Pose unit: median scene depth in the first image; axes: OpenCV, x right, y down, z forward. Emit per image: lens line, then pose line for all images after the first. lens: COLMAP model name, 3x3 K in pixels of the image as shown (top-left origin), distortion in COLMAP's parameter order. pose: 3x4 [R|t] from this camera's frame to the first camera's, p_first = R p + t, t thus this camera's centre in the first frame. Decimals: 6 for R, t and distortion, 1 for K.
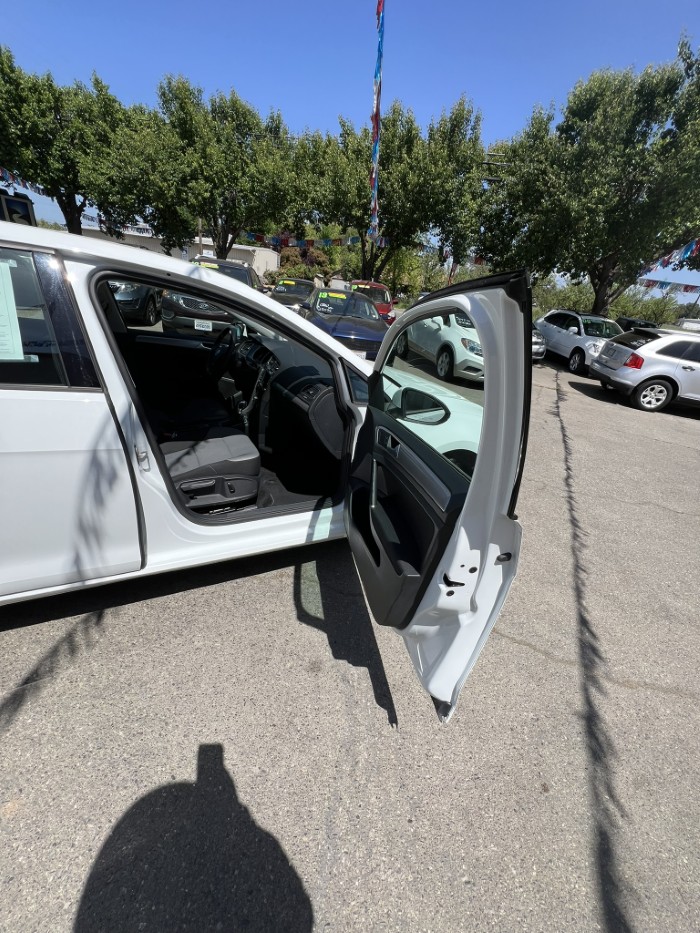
lens RADIAL K [[372.5, 0, 349.4], [0, 372.5, 467.5], [0, 0, 1]] dist [-0.003180, 0.000701]
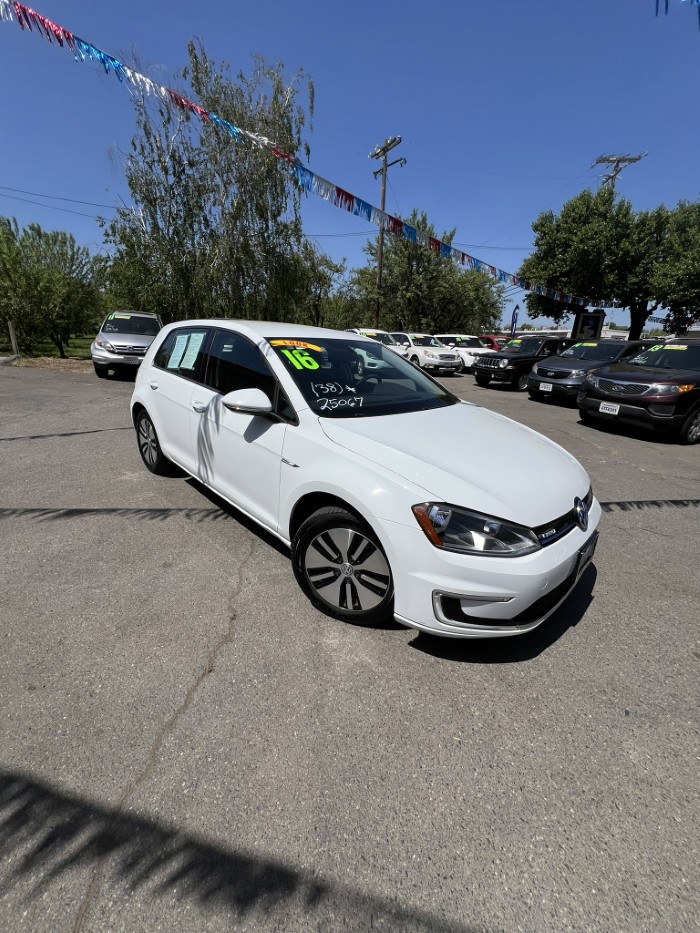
lens RADIAL K [[372.5, 0, 349.4], [0, 372.5, 467.5], [0, 0, 1]] dist [-0.003180, 0.000701]
pose [[0.285653, 0.210132, -0.935012, 0.153983], [-0.424695, 0.902384, 0.073052, -0.026024], [0.859090, 0.376228, 0.347011, 0.102929]]
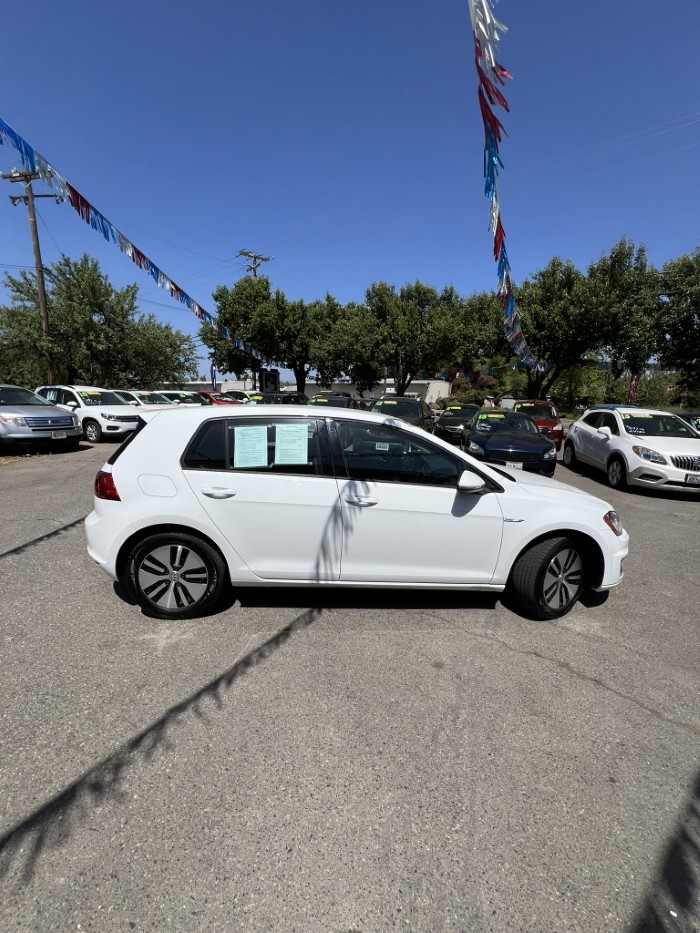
lens RADIAL K [[372.5, 0, 349.4], [0, 372.5, 467.5], [0, 0, 1]] dist [-0.003180, 0.000701]
pose [[0.904503, -0.022554, -0.425871, 0.024315], [-0.105139, 0.955985, -0.273933, 0.025083], [0.413304, 0.292548, 0.862320, -0.064932]]
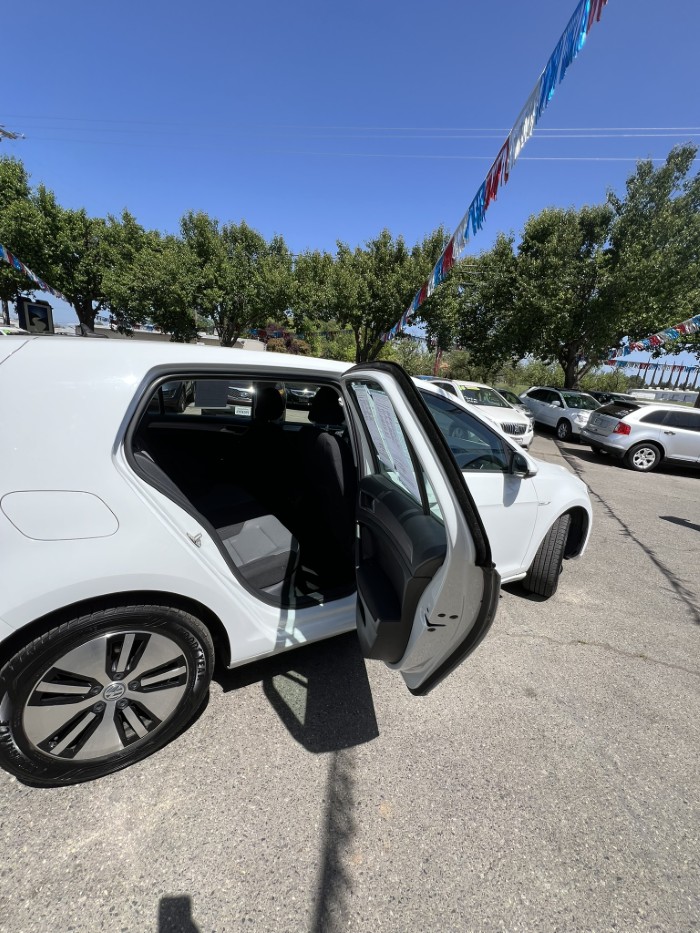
lens RADIAL K [[372.5, 0, 349.4], [0, 372.5, 467.5], [0, 0, 1]] dist [-0.003180, 0.000701]
pose [[0.997732, -0.040386, 0.053858, -0.074587], [0.050041, 0.980099, -0.192099, 0.003576], [-0.045028, 0.194358, 0.979897, -0.028668]]
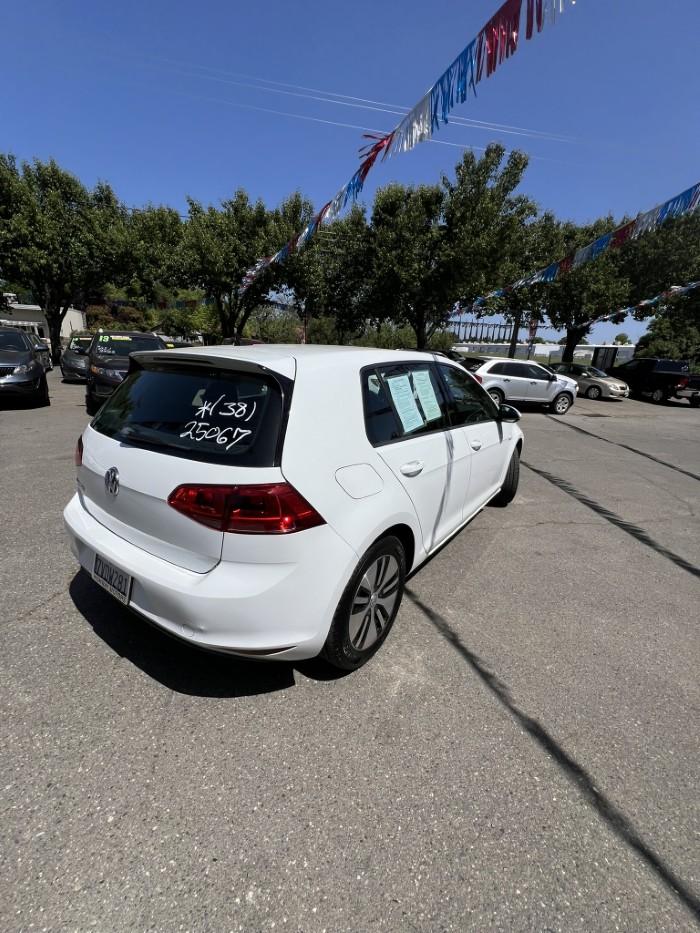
lens RADIAL K [[372.5, 0, 349.4], [0, 372.5, 467.5], [0, 0, 1]] dist [-0.003180, 0.000701]
pose [[0.897161, -0.208998, 0.389130, -0.171562], [0.248752, 0.967054, -0.054115, -0.003013], [-0.365000, 0.145347, 0.919592, -0.049611]]
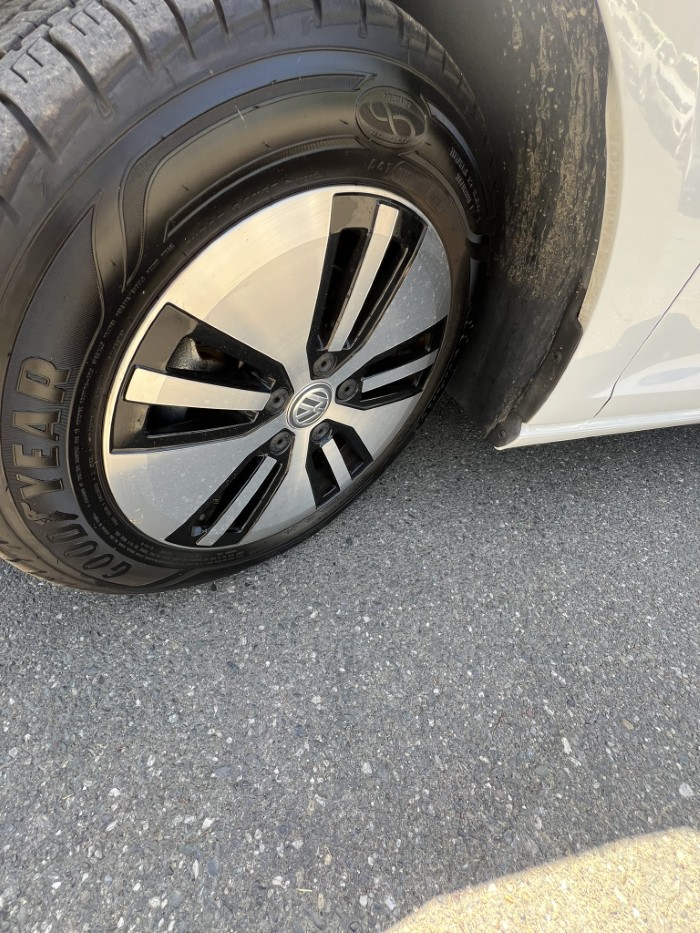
lens RADIAL K [[372.5, 0, 349.4], [0, 372.5, 467.5], [0, 0, 1]] dist [-0.003180, 0.000701]
pose [[0.978883, -0.129369, 0.158276, -0.128103], [0.042403, 0.885931, 0.461875, 0.025053], [-0.199974, -0.445410, 0.872709, 0.036726]]
